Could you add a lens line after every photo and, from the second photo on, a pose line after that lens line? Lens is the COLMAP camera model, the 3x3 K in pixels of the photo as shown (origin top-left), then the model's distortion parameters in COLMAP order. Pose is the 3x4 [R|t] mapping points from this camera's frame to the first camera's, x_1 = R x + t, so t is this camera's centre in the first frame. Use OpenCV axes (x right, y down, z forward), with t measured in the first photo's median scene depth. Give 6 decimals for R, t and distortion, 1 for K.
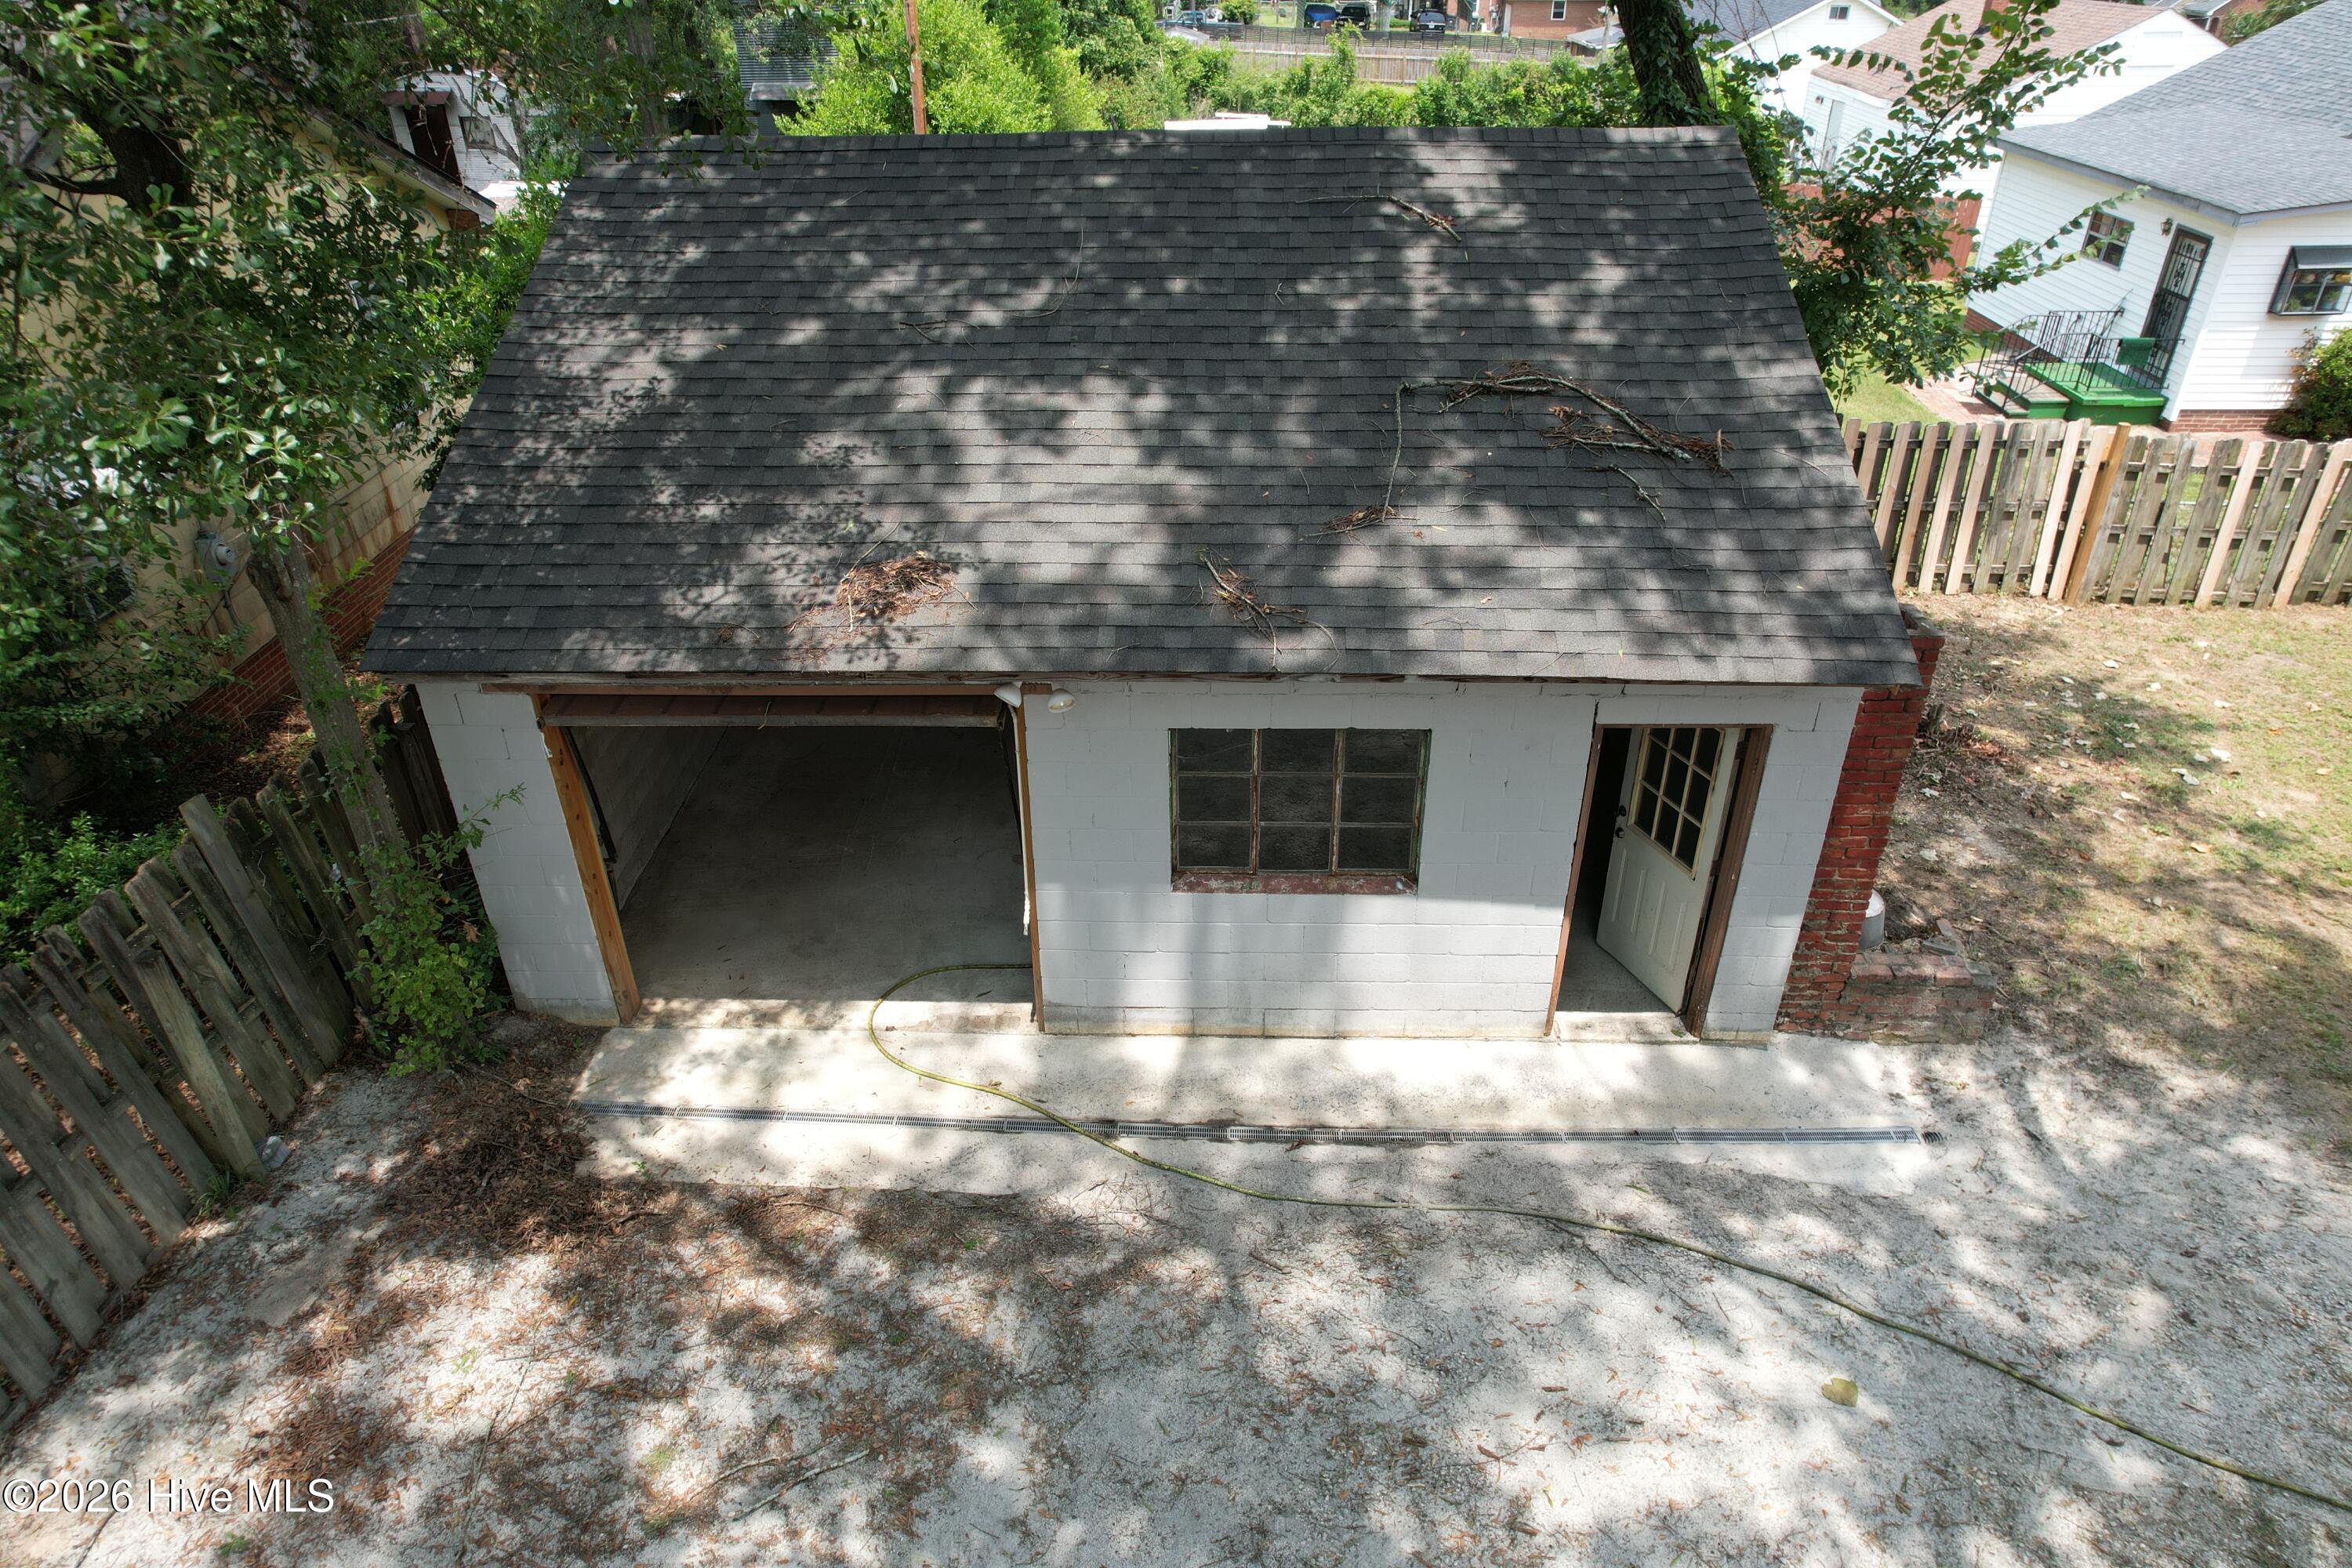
lens RADIAL K [[1510.6, 0, 1179.5], [0, 1510.6, 786.2], [0, 0, 1]] dist [-0.086541, 0.076441]
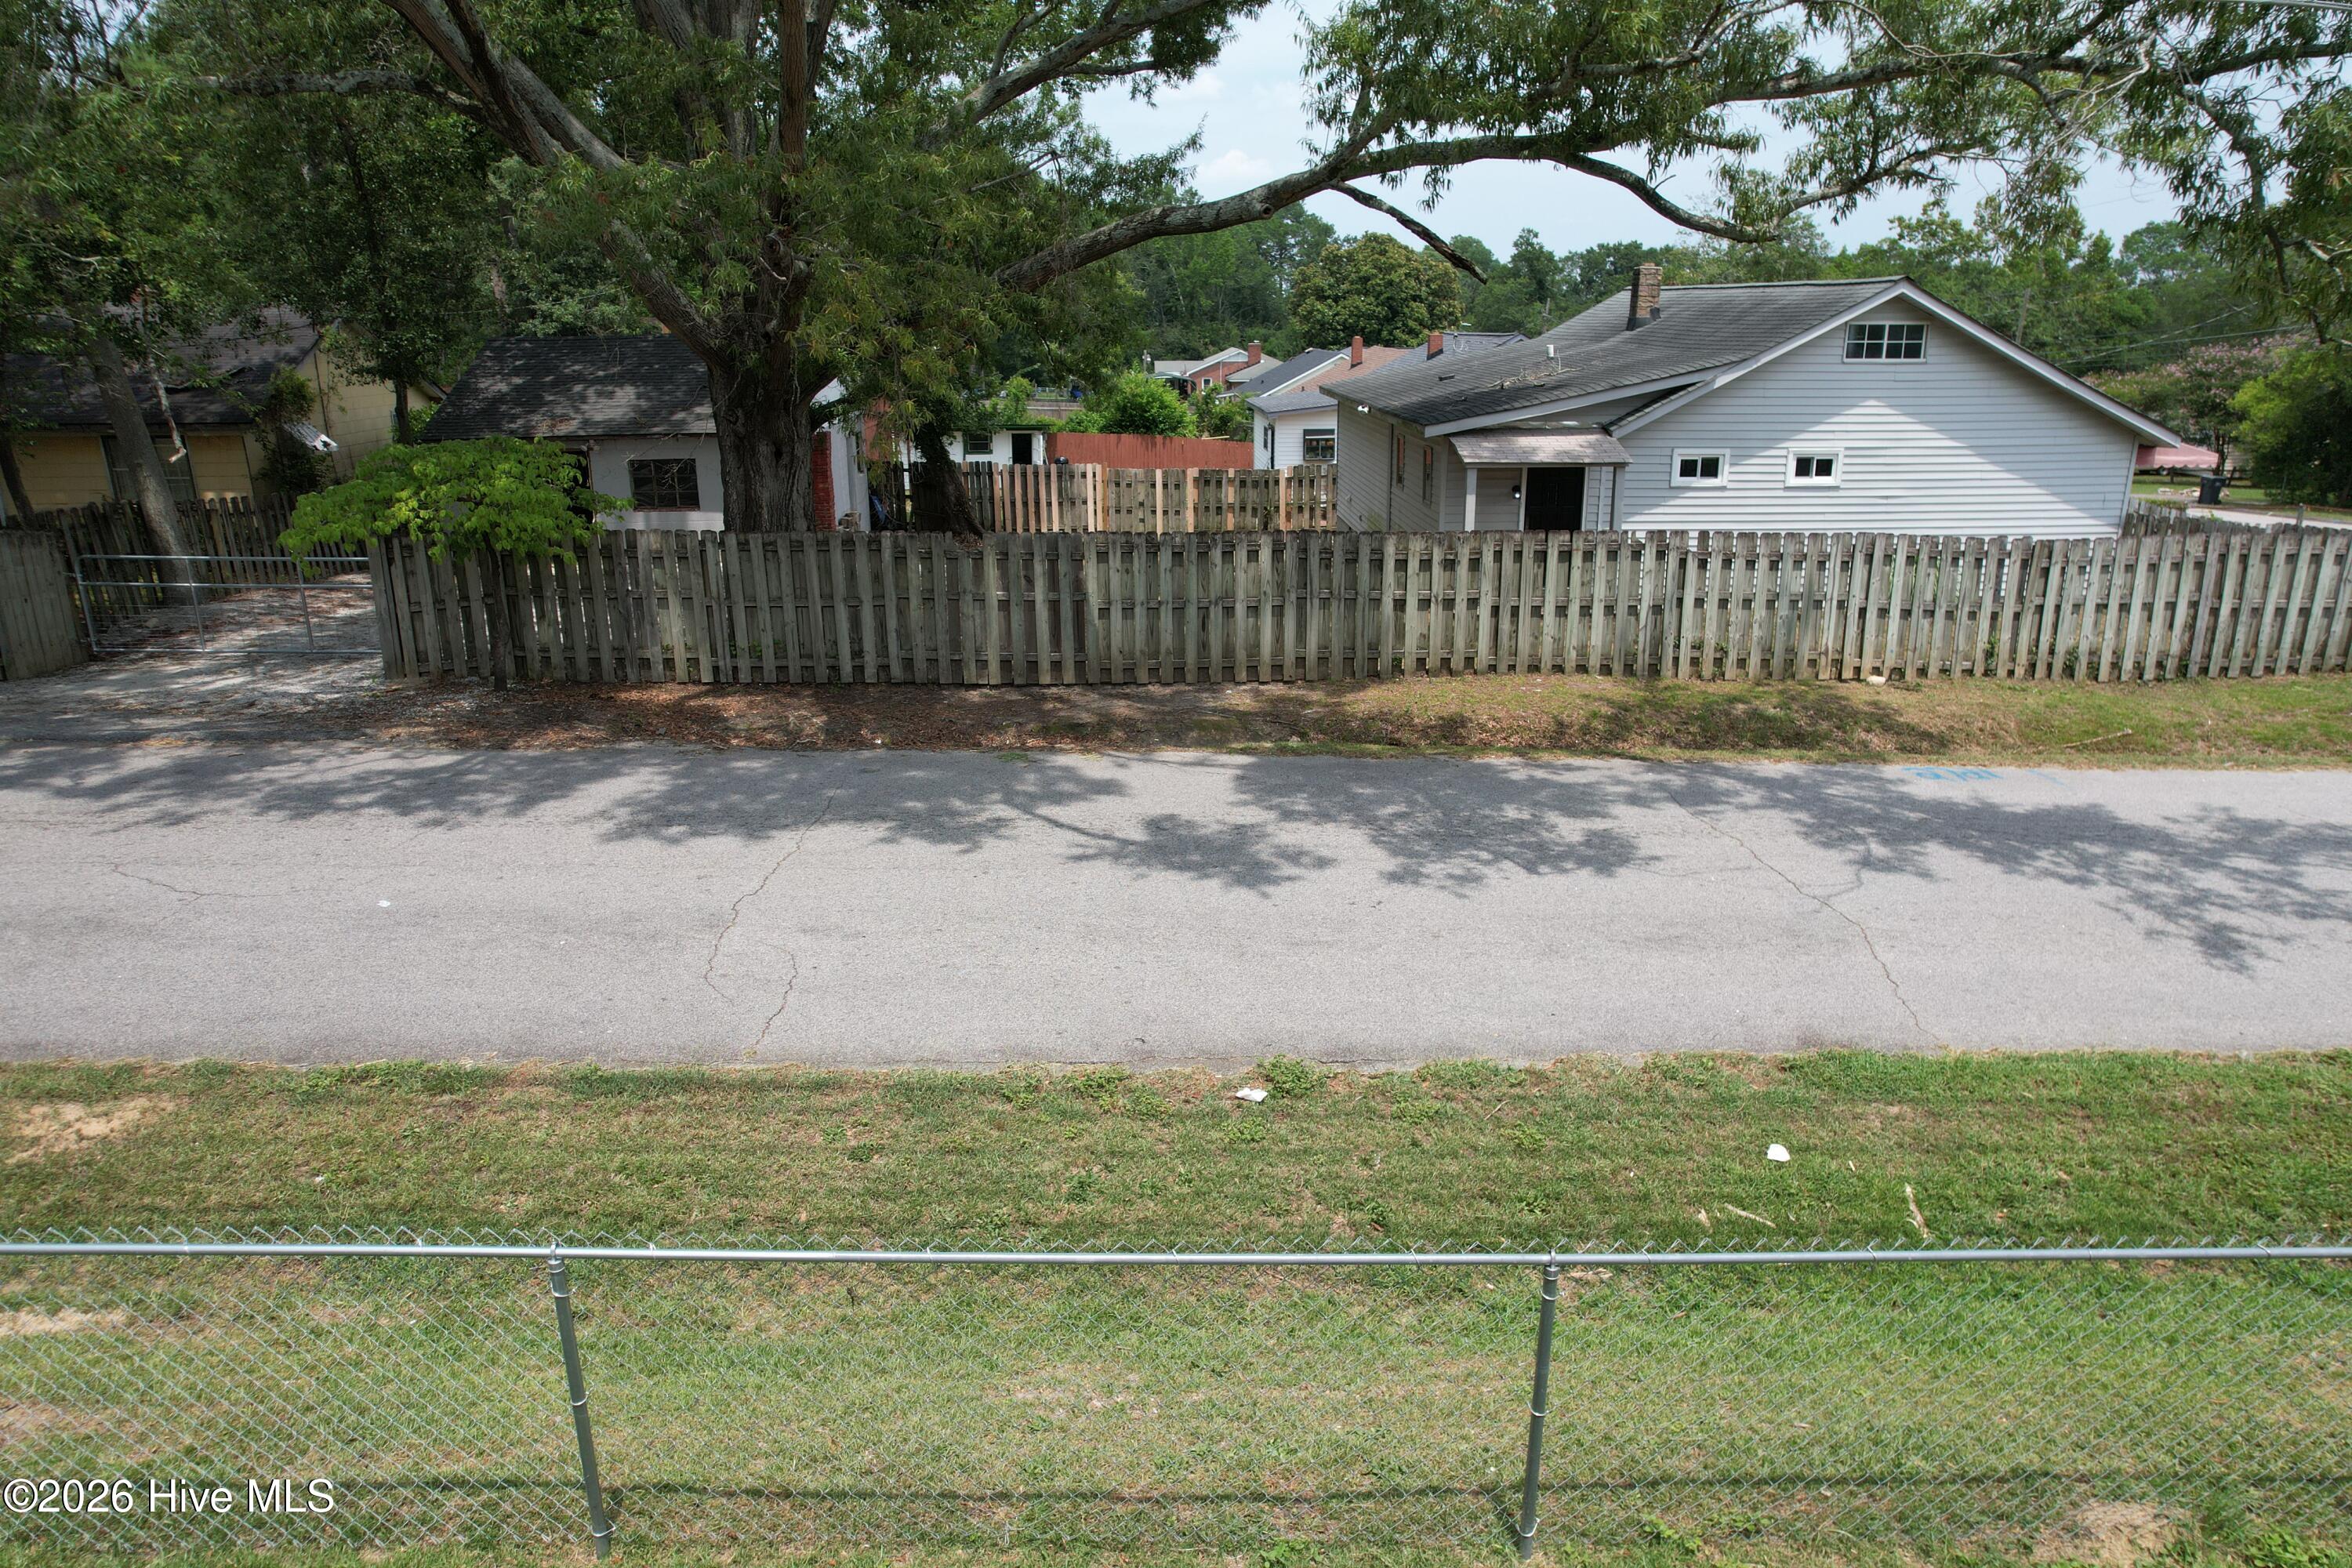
lens RADIAL K [[1510.6, 0, 1179.5], [0, 1510.6, 786.2], [0, 0, 1]] dist [-0.086541, 0.076441]
pose [[0.994714, -0.016985, 0.101272, 0.898310], [0.038953, 0.974926, -0.219092, 1.529479], [-0.095012, 0.221879, 0.970434, -2.446355]]
